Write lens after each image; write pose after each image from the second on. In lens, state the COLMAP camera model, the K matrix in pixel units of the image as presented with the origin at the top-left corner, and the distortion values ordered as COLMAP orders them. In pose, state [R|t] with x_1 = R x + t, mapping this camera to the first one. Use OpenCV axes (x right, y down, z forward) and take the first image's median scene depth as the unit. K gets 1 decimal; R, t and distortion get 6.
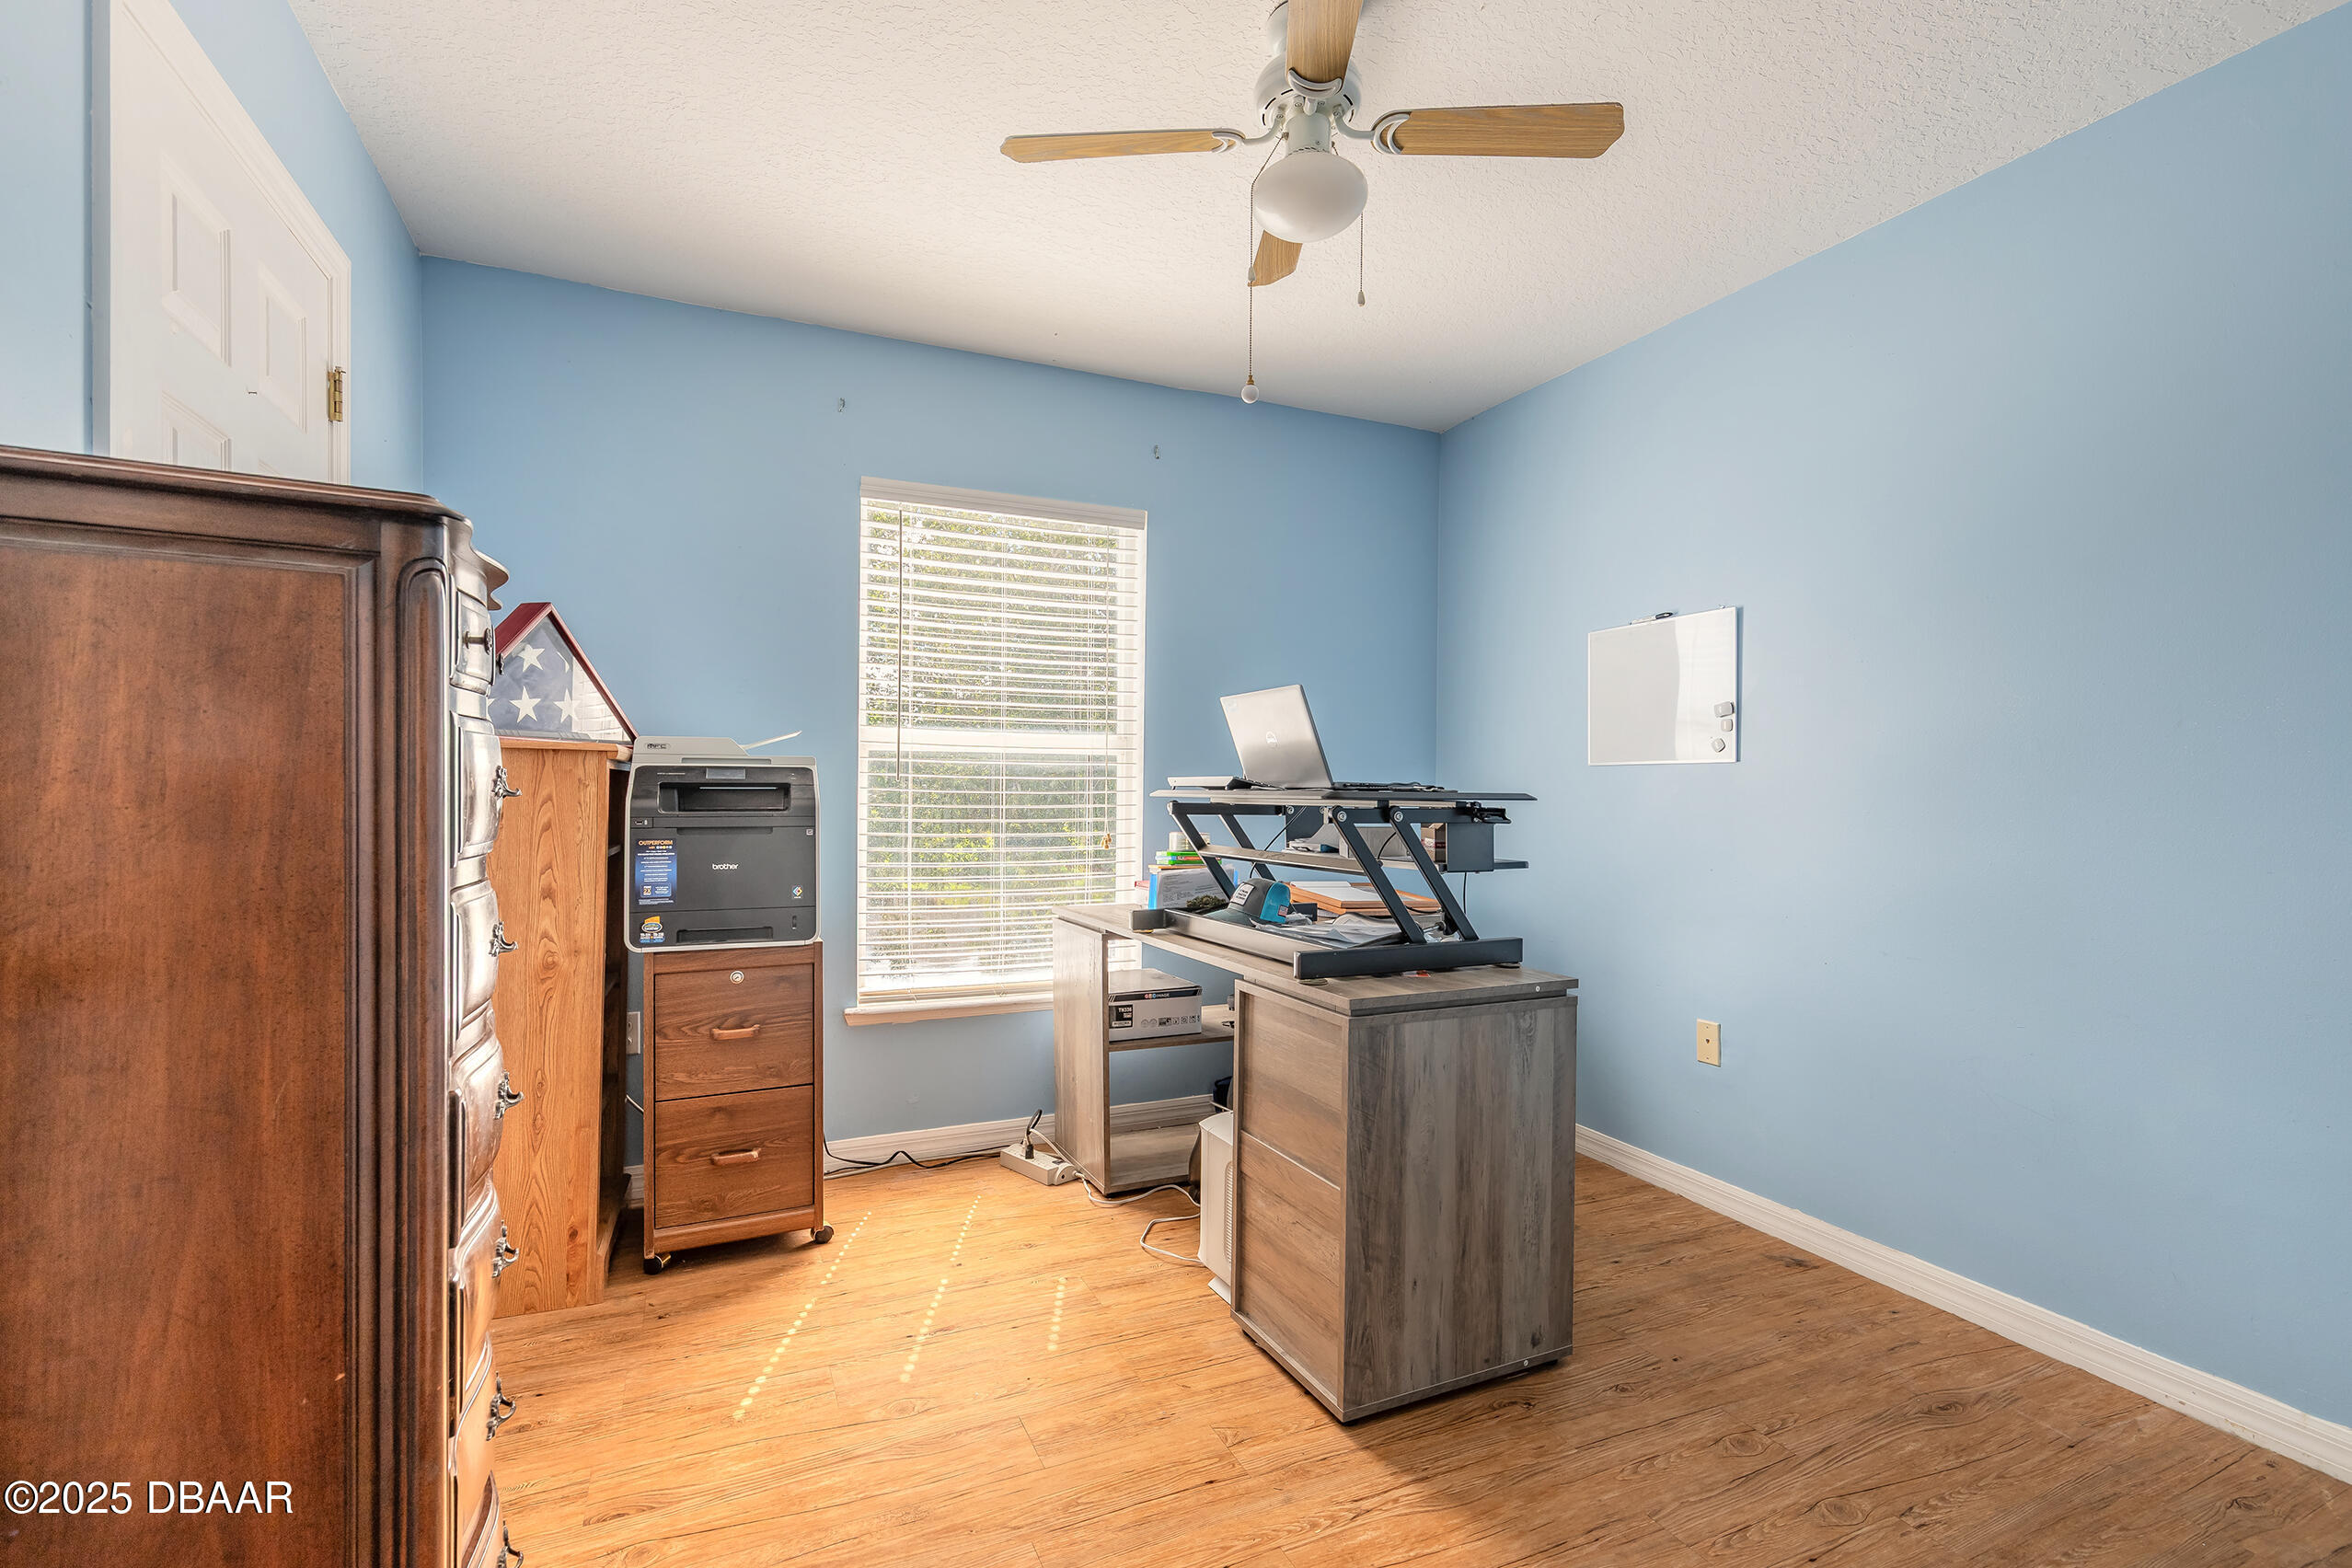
lens RADIAL K [[1069.3, 0, 1174.5], [0, 1069.3, 787.9], [0, 0, 1]] dist [0.007855, -0.000366]
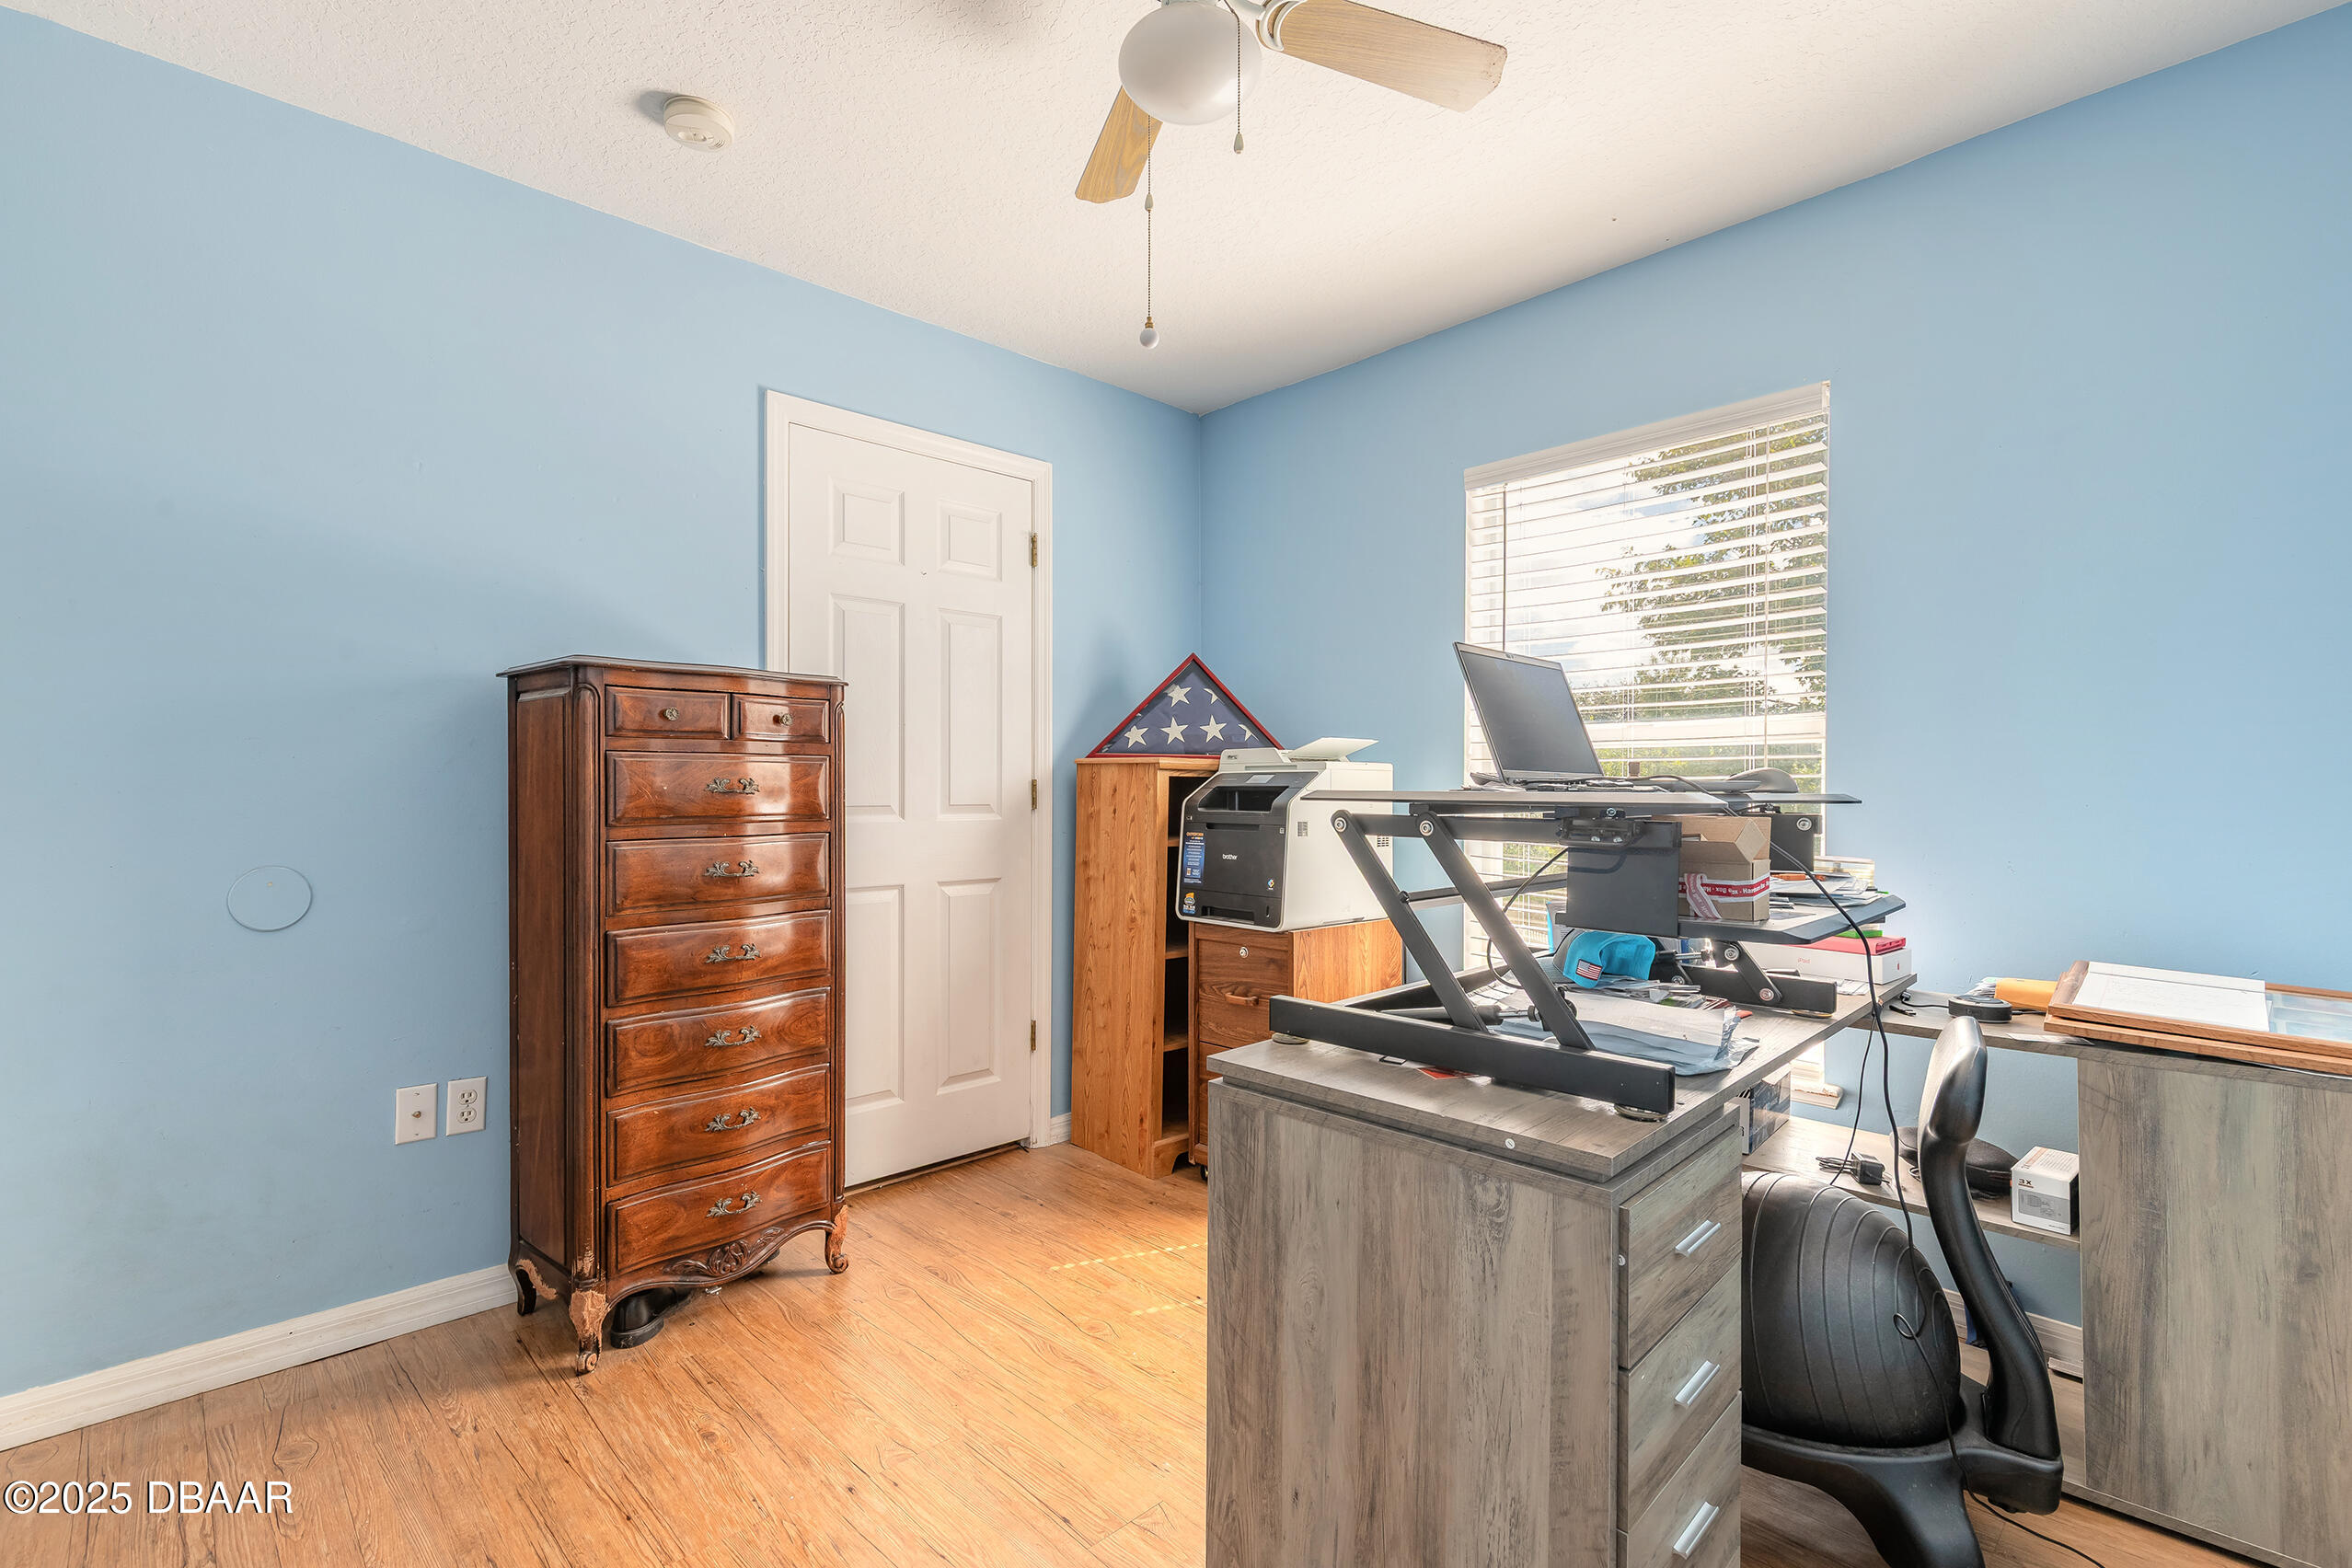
lens RADIAL K [[1069.3, 0, 1174.9], [0, 1069.3, 789.7], [0, 0, 1]] dist [0.007855, -0.000366]
pose [[0.333457, -0.005109, -0.942752, 0.807855], [-0.001287, 0.999982, -0.005874, 0.007114], [0.942764, 0.003172, 0.333444, 0.650080]]
